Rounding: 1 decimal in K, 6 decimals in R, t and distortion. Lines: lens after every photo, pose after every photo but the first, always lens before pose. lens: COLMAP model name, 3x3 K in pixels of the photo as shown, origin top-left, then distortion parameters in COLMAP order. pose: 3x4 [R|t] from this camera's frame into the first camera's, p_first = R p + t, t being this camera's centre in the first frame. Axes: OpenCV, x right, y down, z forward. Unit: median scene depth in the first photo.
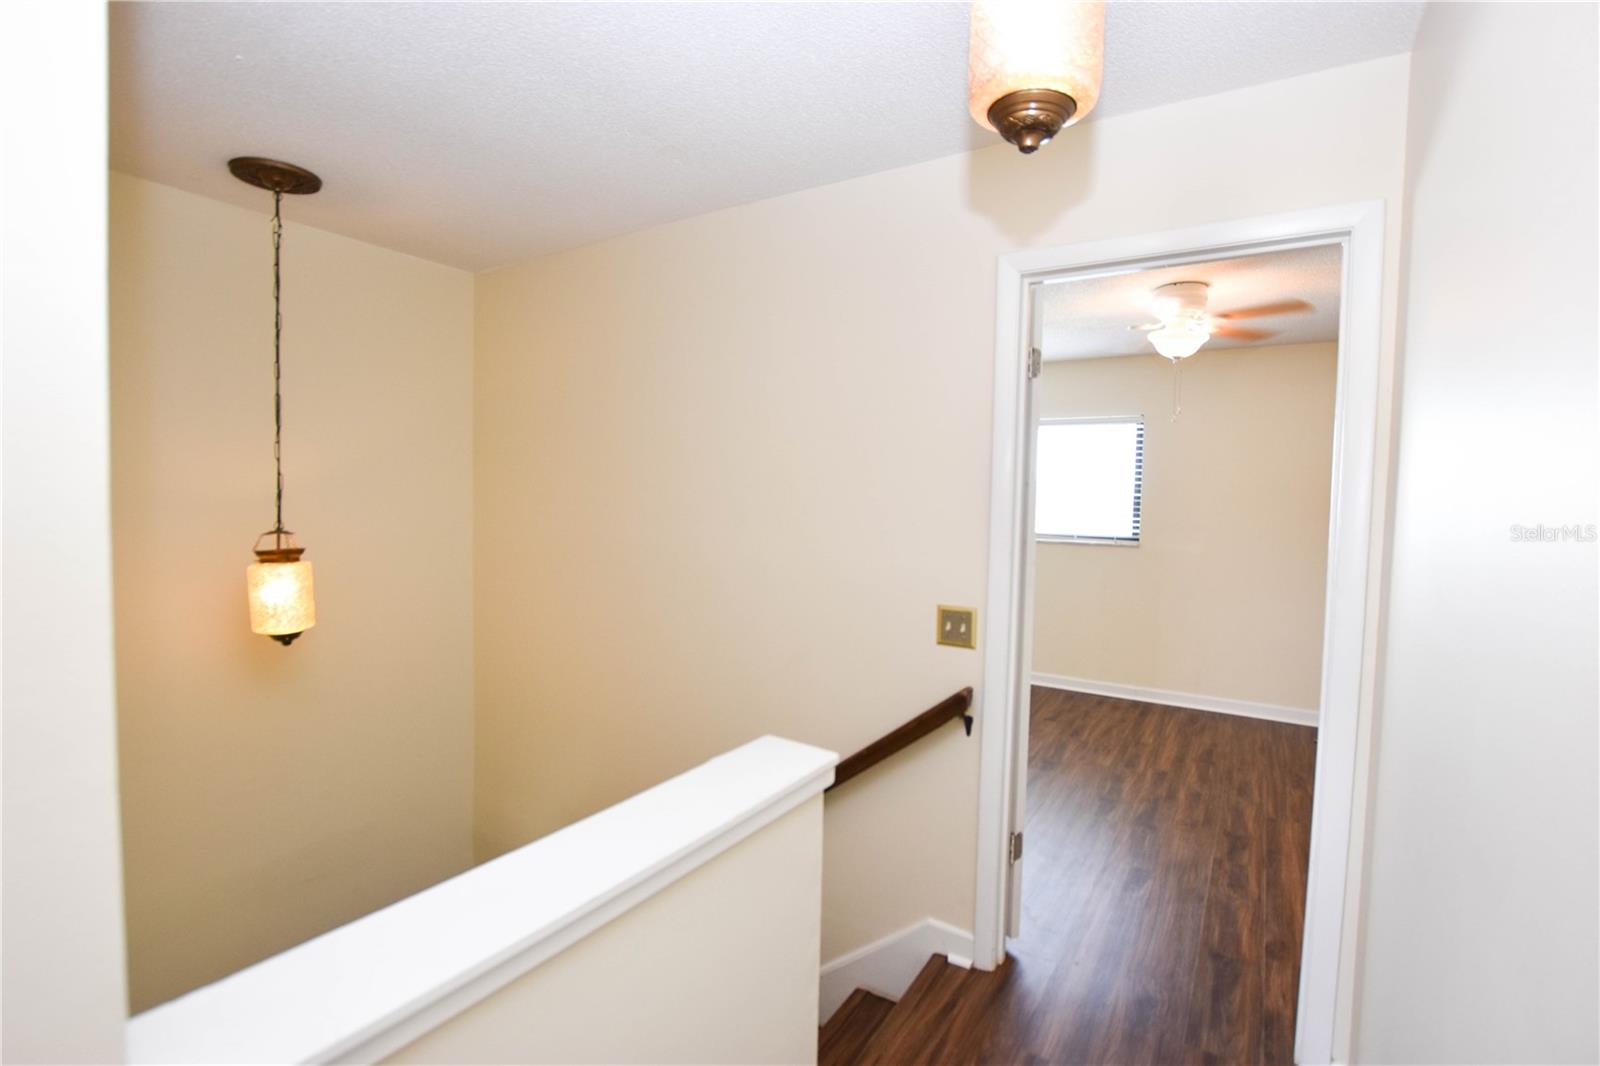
lens RADIAL K [[712.1, 0, 790.0], [0, 712.1, 532.9], [0, 0, 1]] dist [-0.027239, 0.001419]
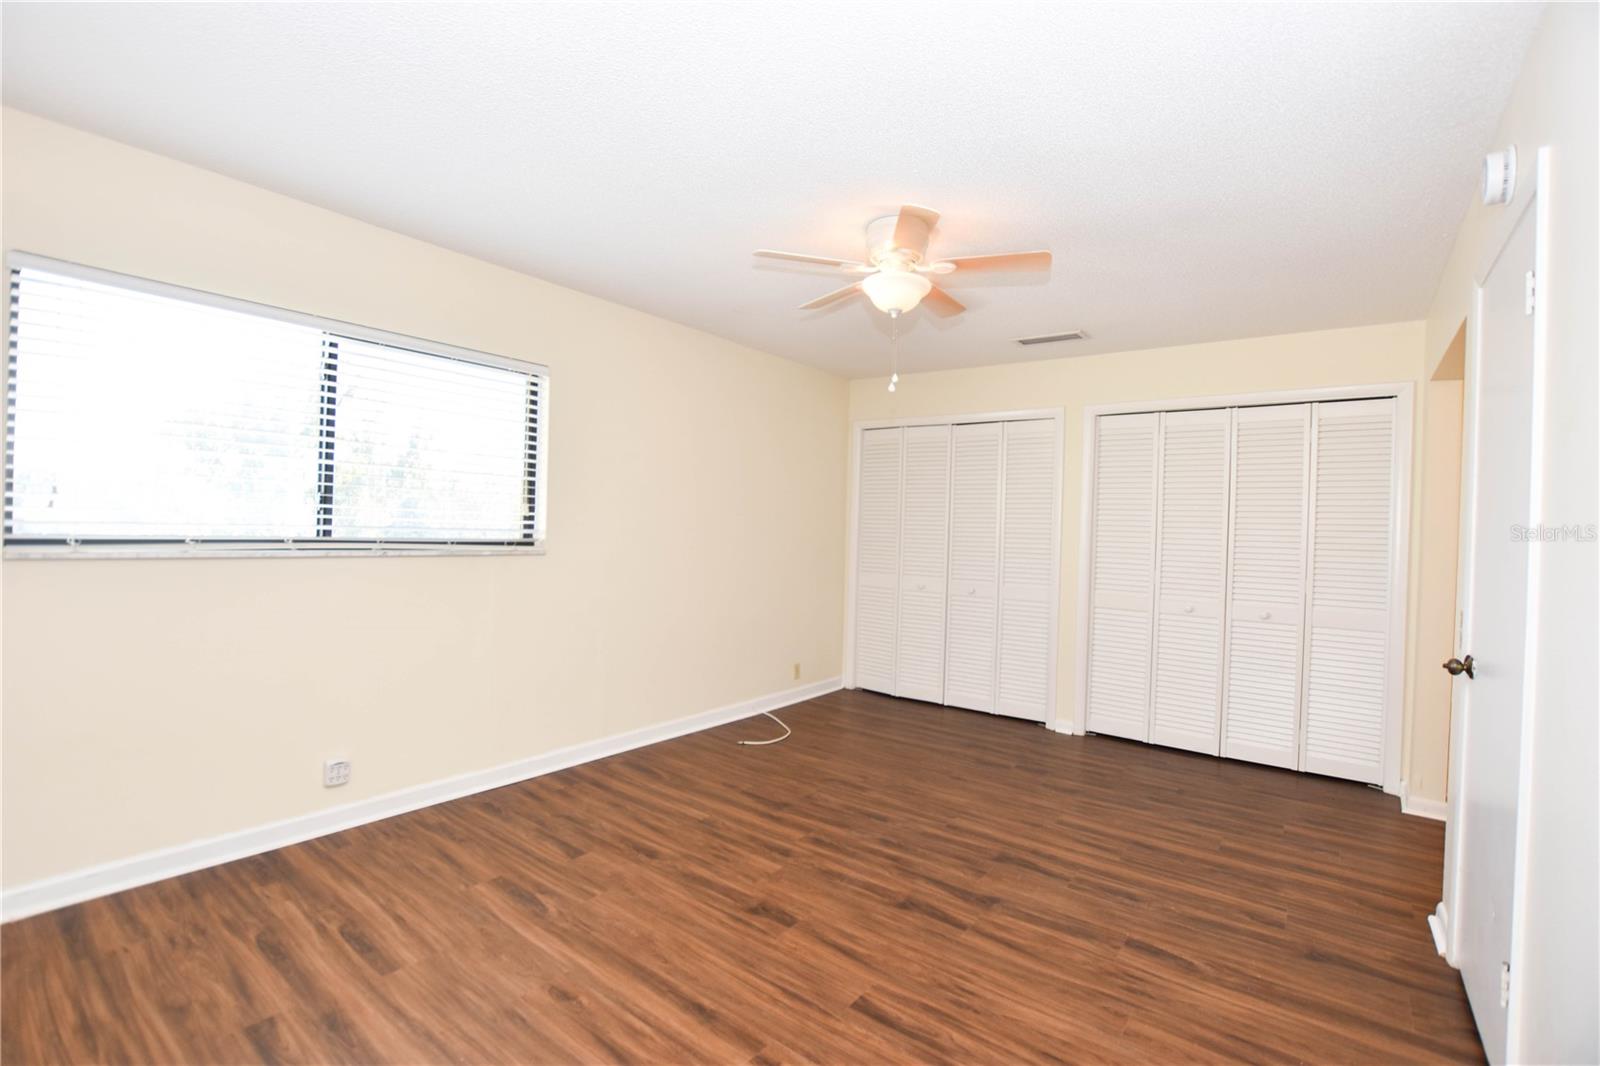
lens RADIAL K [[712.1, 0, 790.0], [0, 712.1, 532.9], [0, 0, 1]] dist [-0.027239, 0.001419]
pose [[0.073483, -0.027599, 0.996914, -0.229152], [0.007311, 0.999605, 0.027135, -0.022336], [-0.997270, 0.005295, 0.073656, 0.875270]]
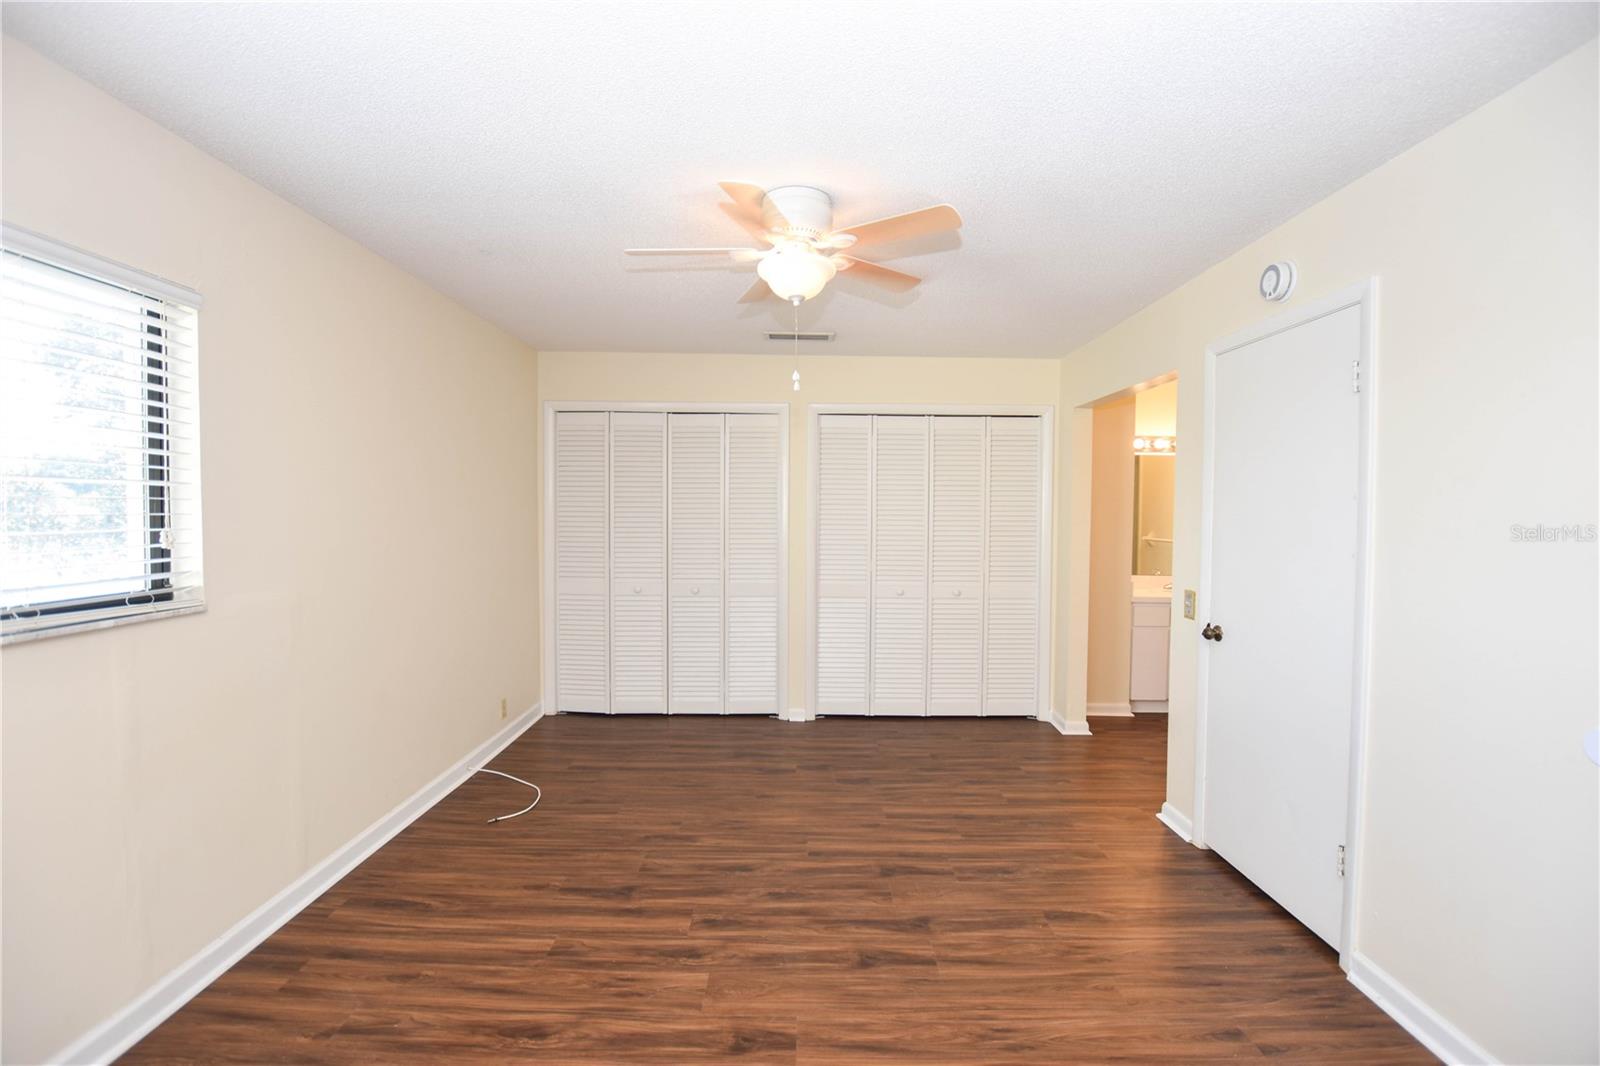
lens RADIAL K [[712.1, 0, 790.0], [0, 712.1, 532.9], [0, 0, 1]] dist [-0.027239, 0.001419]
pose [[-0.550258, -0.053628, 0.833271, -0.039833], [0.012418, 0.997299, 0.072385, -0.063182], [-0.834902, 0.050178, -0.548106, 1.156460]]
